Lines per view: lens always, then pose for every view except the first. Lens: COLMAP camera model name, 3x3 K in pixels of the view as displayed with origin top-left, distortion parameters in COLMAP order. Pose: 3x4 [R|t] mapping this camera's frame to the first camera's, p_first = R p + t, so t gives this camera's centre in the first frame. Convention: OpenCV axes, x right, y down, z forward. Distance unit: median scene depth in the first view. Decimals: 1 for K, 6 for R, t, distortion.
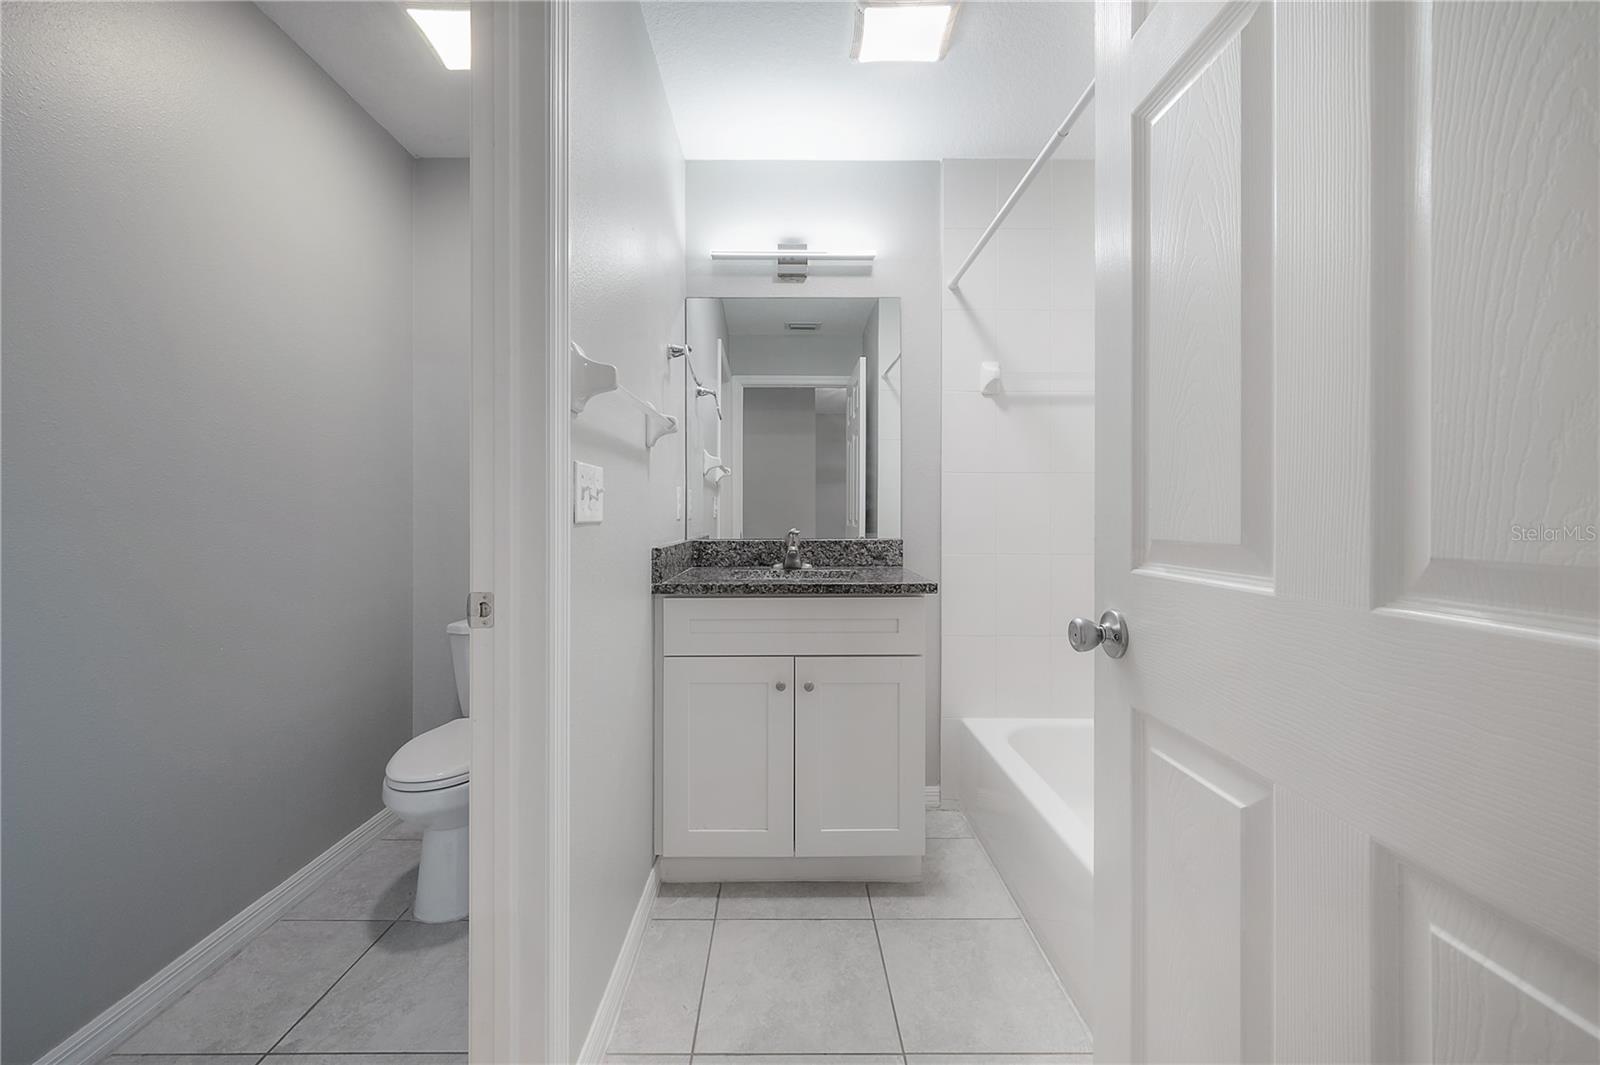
lens RADIAL K [[633.9, 0, 795.2], [0, 633.9, 523.2], [0, 0, 1]] dist [0.002977, -0.001448]
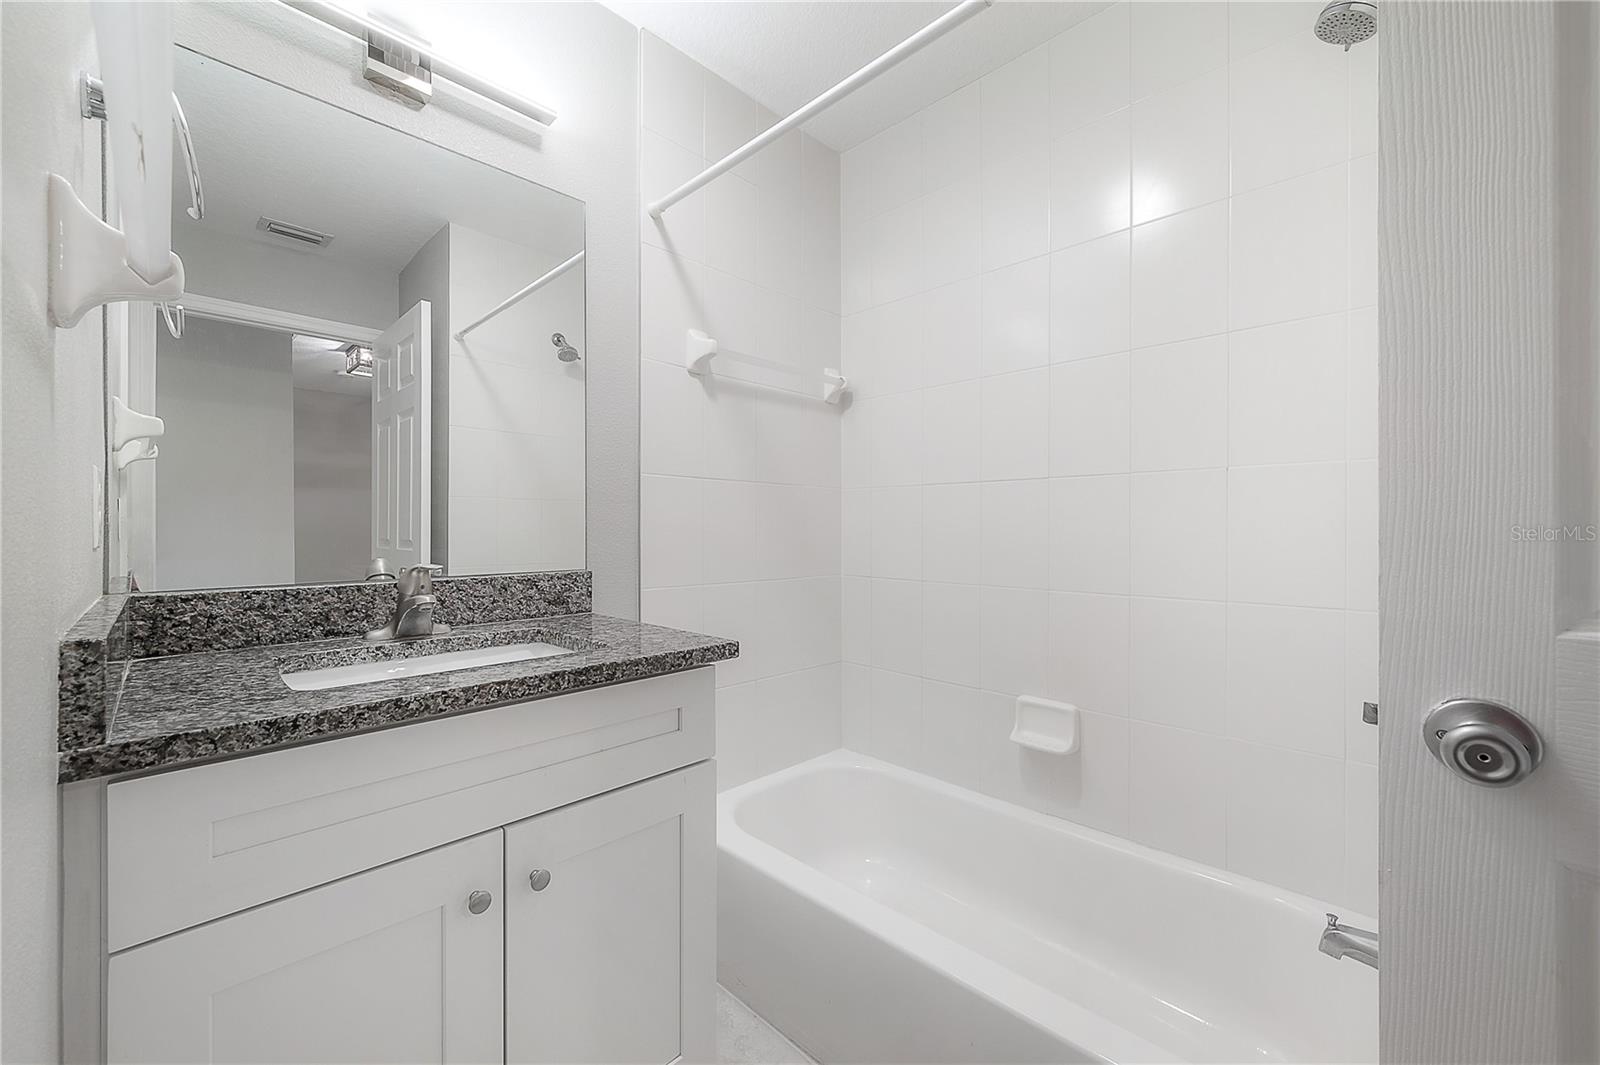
lens RADIAL K [[633.9, 0, 798.7], [0, 633.9, 536.5], [0, 0, 1]] dist [0.002977, -0.001448]
pose [[0.717834, -0.007446, 0.696175, -0.135991], [0.010641, 0.999943, -0.000277, -0.007986], [-0.696133, 0.007607, 0.717872, 0.380690]]
